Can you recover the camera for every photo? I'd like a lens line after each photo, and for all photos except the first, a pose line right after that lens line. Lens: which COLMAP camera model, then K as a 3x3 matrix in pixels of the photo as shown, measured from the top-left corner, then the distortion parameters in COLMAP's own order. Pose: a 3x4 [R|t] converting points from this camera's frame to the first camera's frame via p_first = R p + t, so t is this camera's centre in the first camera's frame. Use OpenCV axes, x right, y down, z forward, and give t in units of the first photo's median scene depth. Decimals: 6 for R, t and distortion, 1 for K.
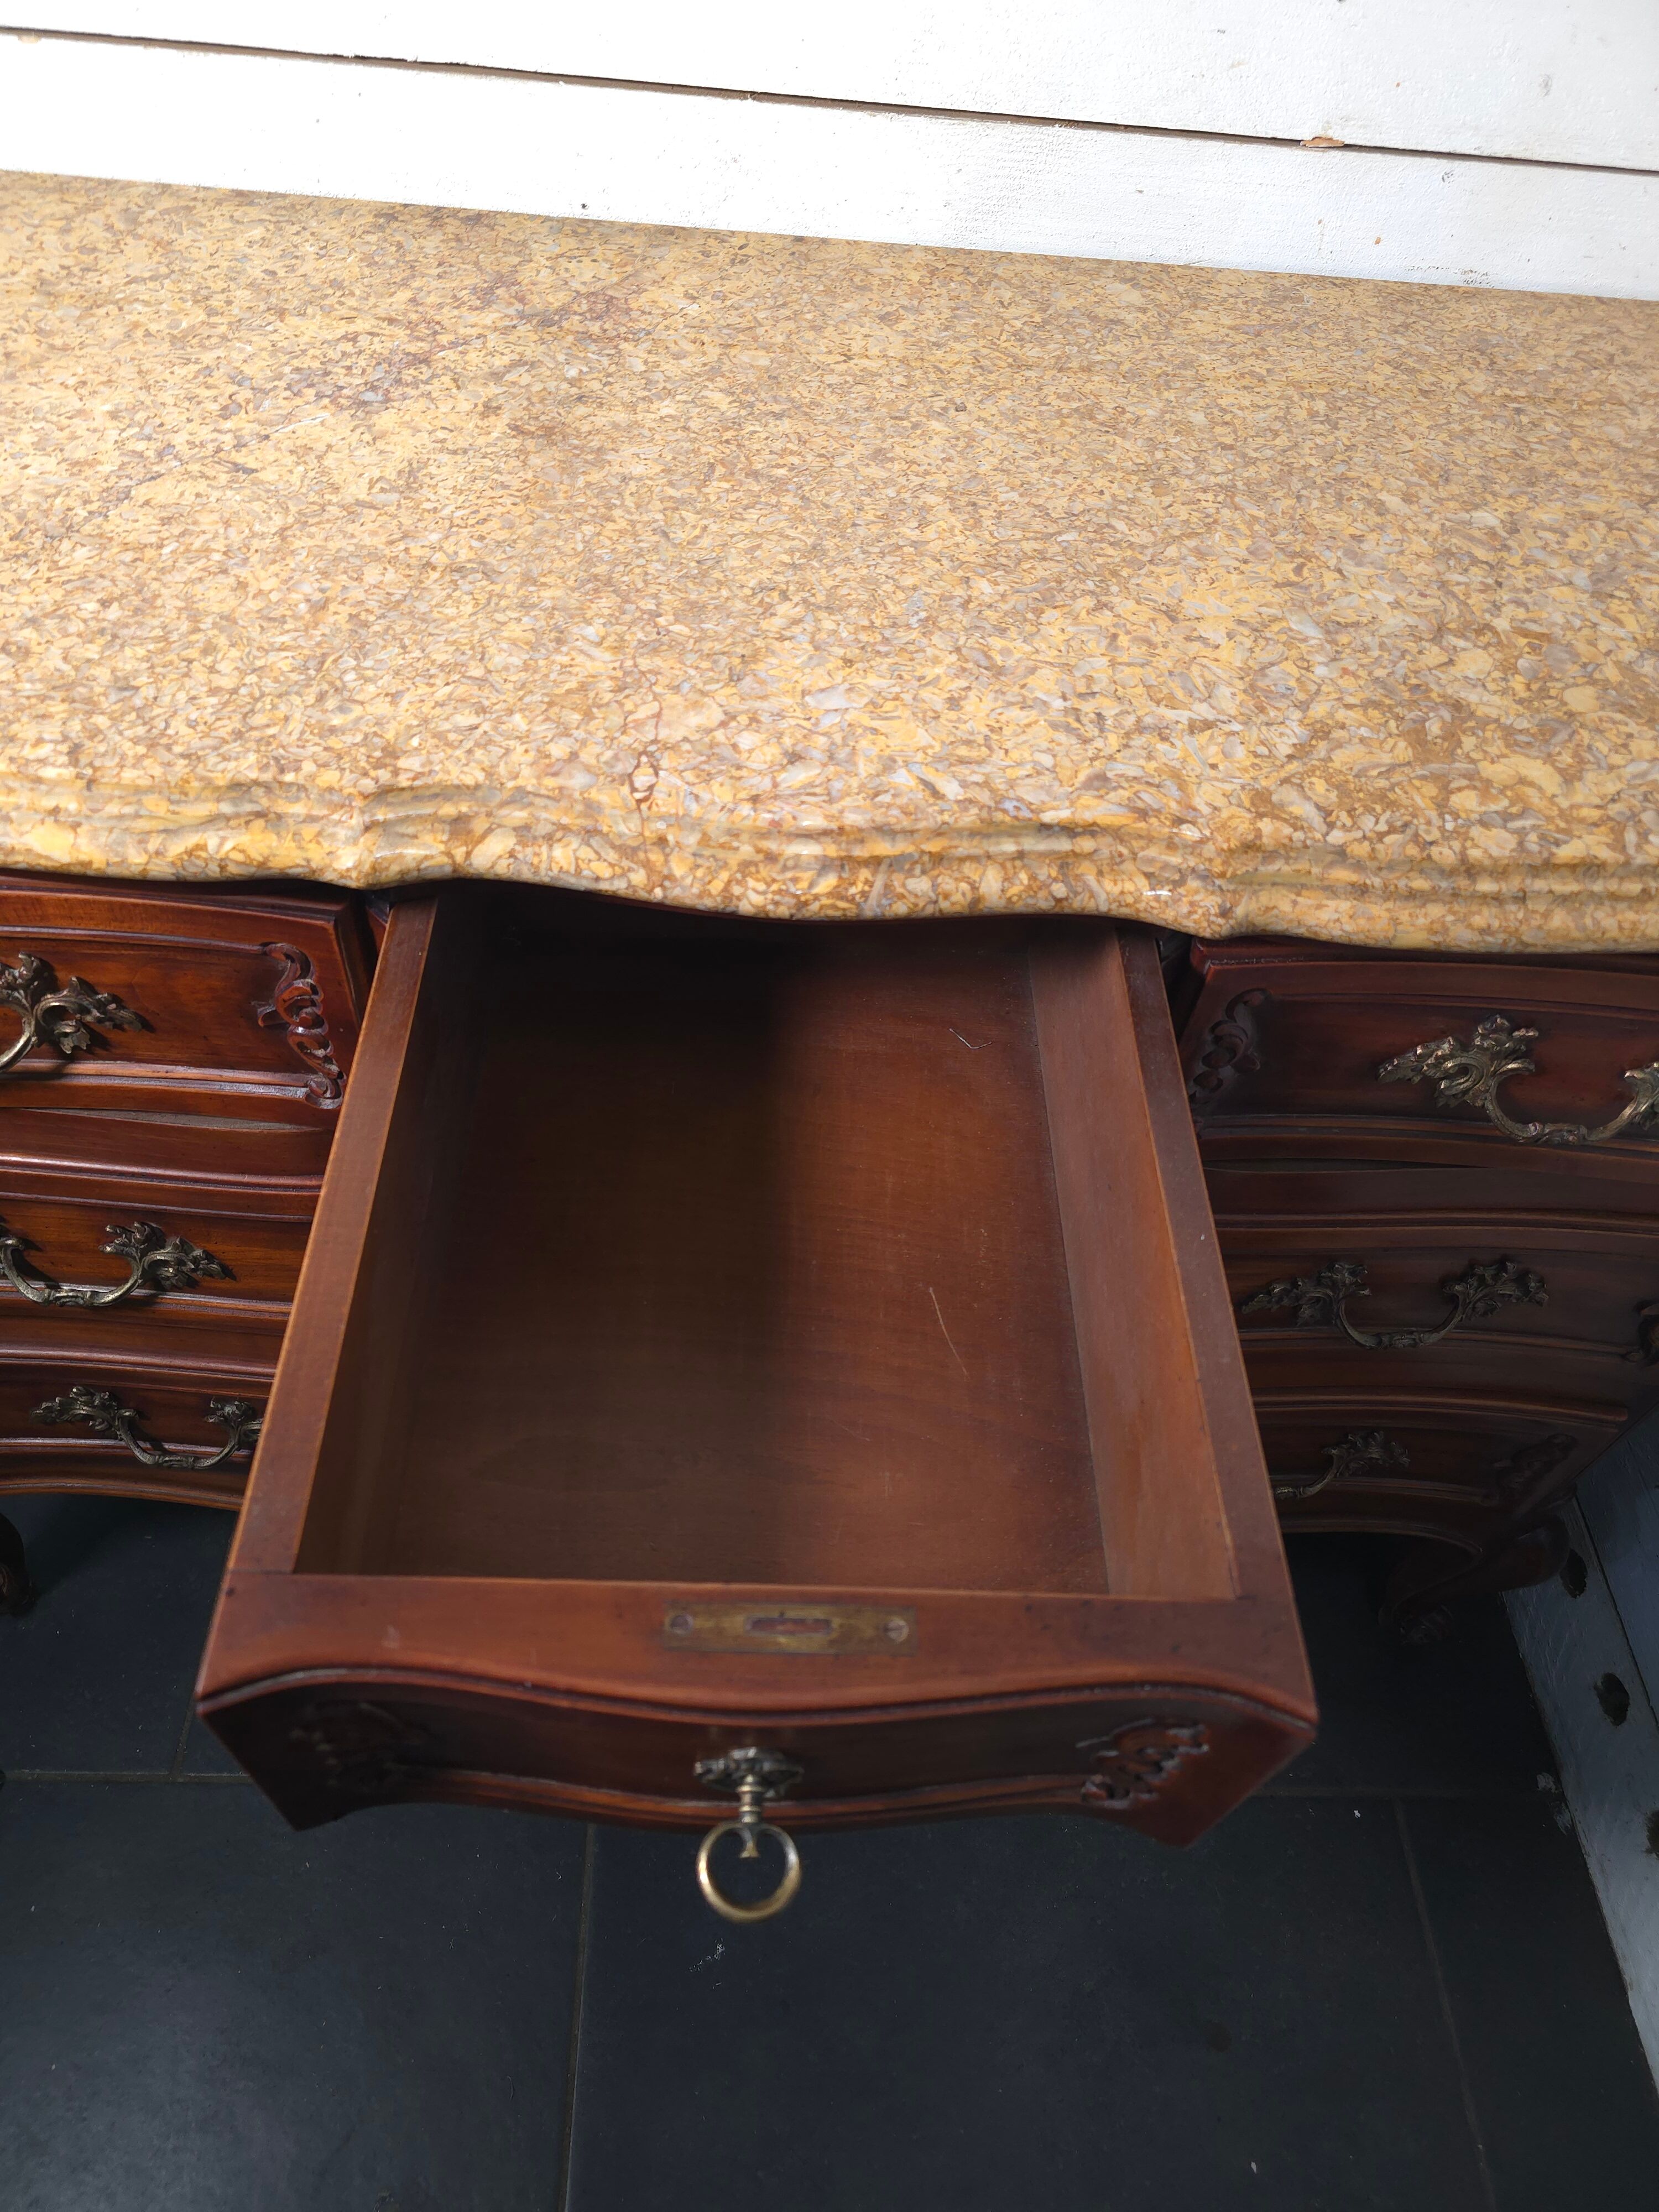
lens RADIAL K [[1486.5, 0, 806.7], [0, 1486.5, 1103.5], [0, 0, 1]] dist [0.042712, -0.035484]
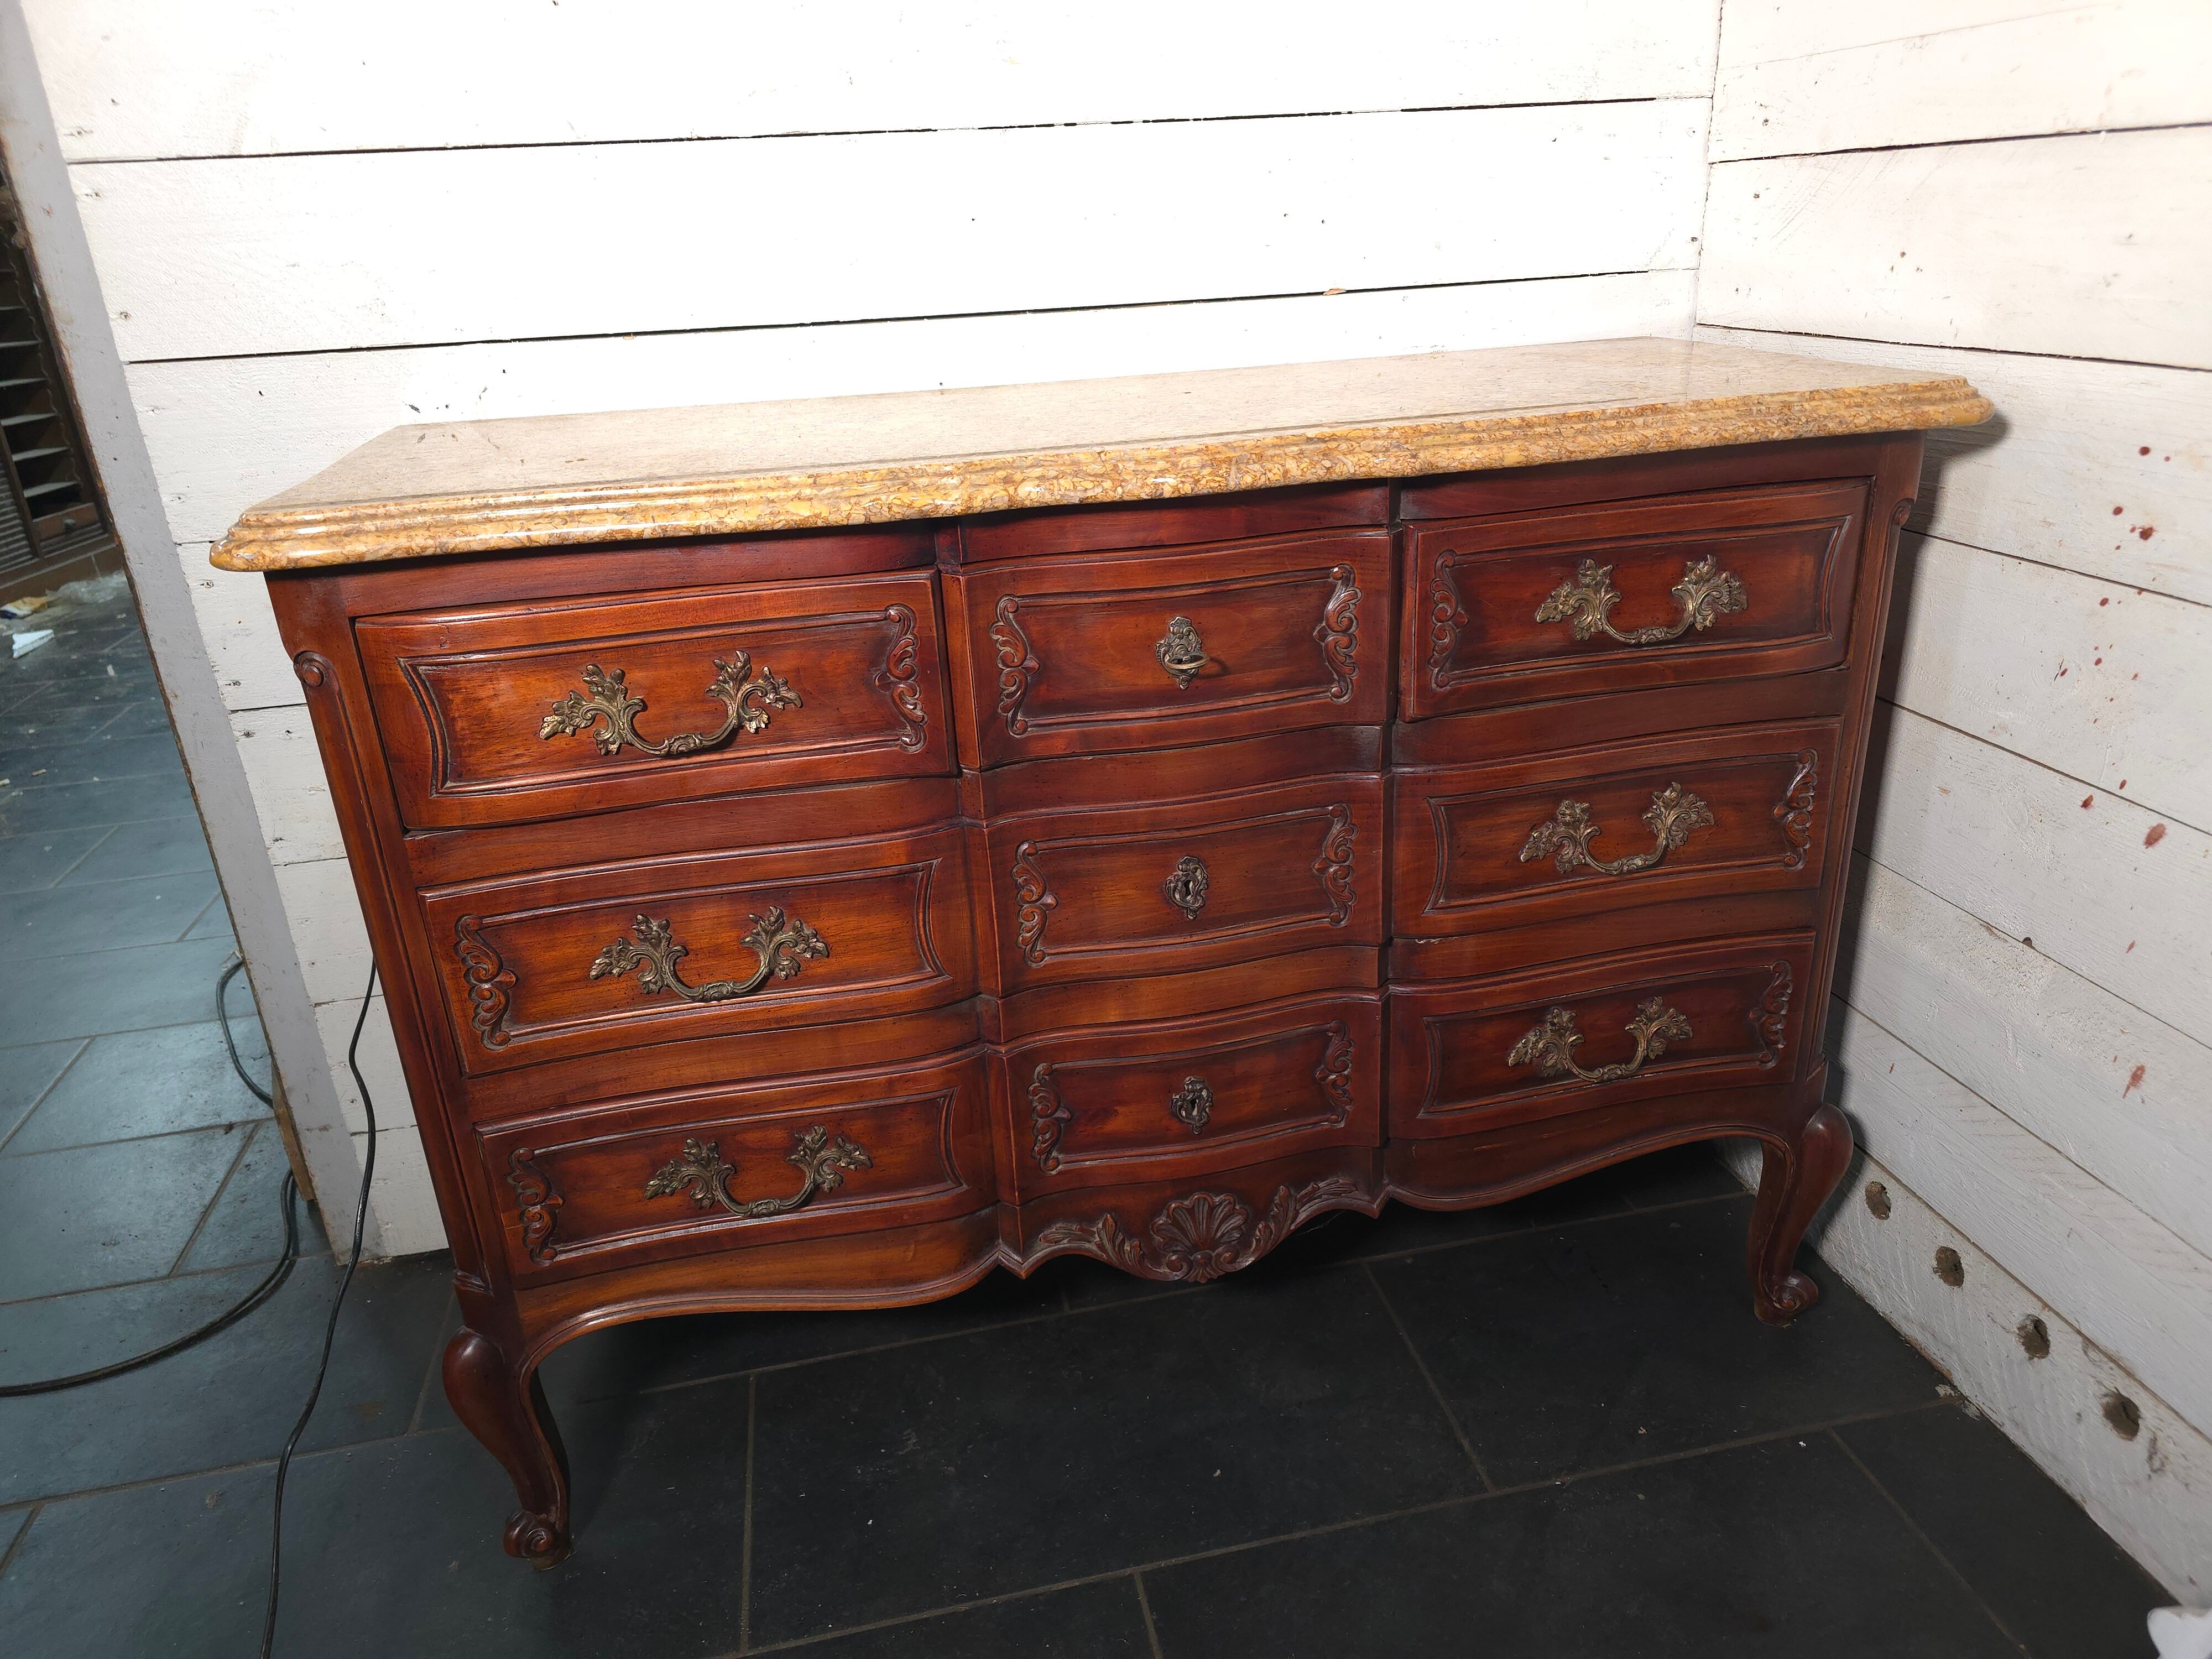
lens RADIAL K [[1474.0, 0, 1115.0], [0, 1474.0, 830.8], [0, 0, 1]] dist [0.066576, -0.064882]
pose [[0.972815, -0.188514, 0.134514, -0.403130], [0.230011, 0.854121, -0.466446, 1.001341], [-0.026960, 0.484706, 0.874262, -0.374817]]
